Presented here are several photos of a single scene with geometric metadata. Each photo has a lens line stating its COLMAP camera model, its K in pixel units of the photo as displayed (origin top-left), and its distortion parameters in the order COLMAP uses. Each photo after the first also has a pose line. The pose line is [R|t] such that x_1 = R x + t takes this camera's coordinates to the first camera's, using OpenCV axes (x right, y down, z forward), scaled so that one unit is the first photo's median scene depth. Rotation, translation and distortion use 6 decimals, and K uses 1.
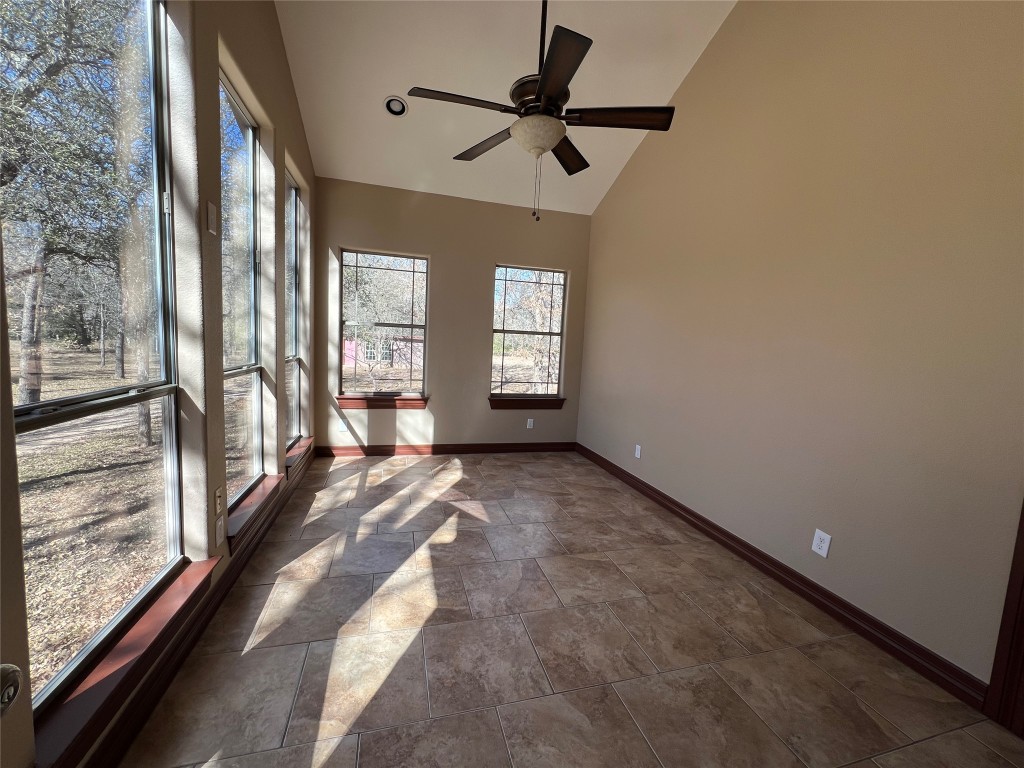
lens RADIAL K [[409.6, 0, 512.9], [0, 409.6, 384.3], [0, 0, 1]] dist [-0.003569, 0.000315]
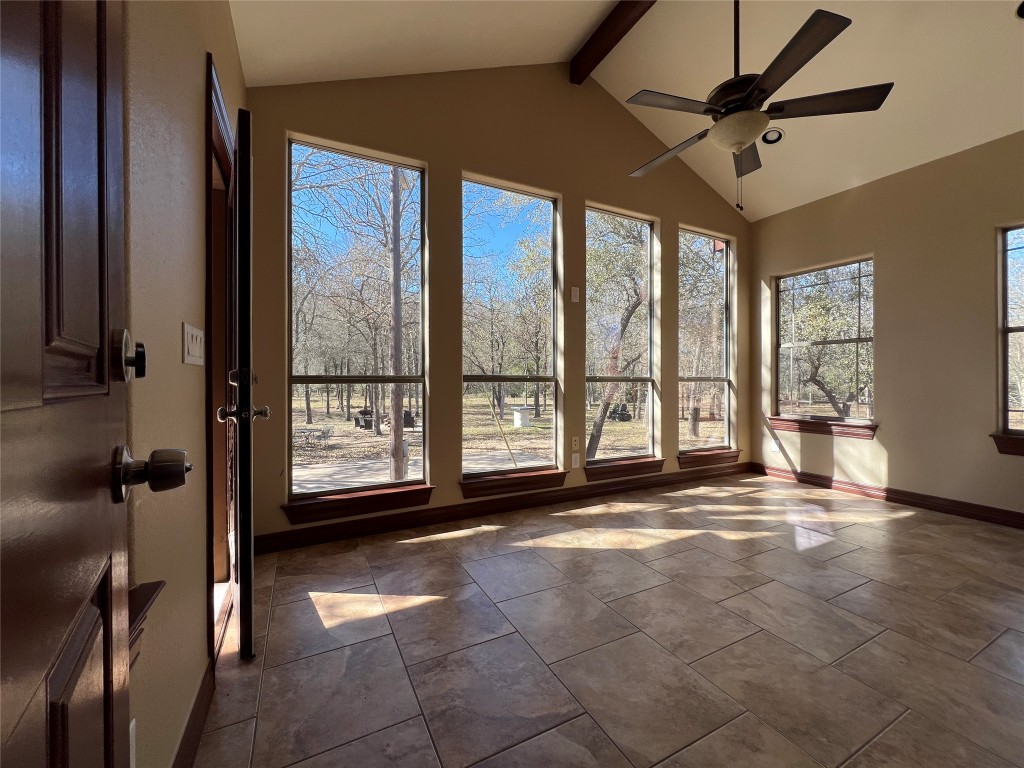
lens RADIAL K [[409.6, 0, 508.7], [0, 409.6, 380.7], [0, 0, 1]] dist [-0.003569, 0.000315]
pose [[0.195218, -0.046432, -0.979660, 0.588094], [-0.093940, 0.993401, -0.065803, 0.088228], [0.976251, 0.104875, 0.189568, 0.185946]]
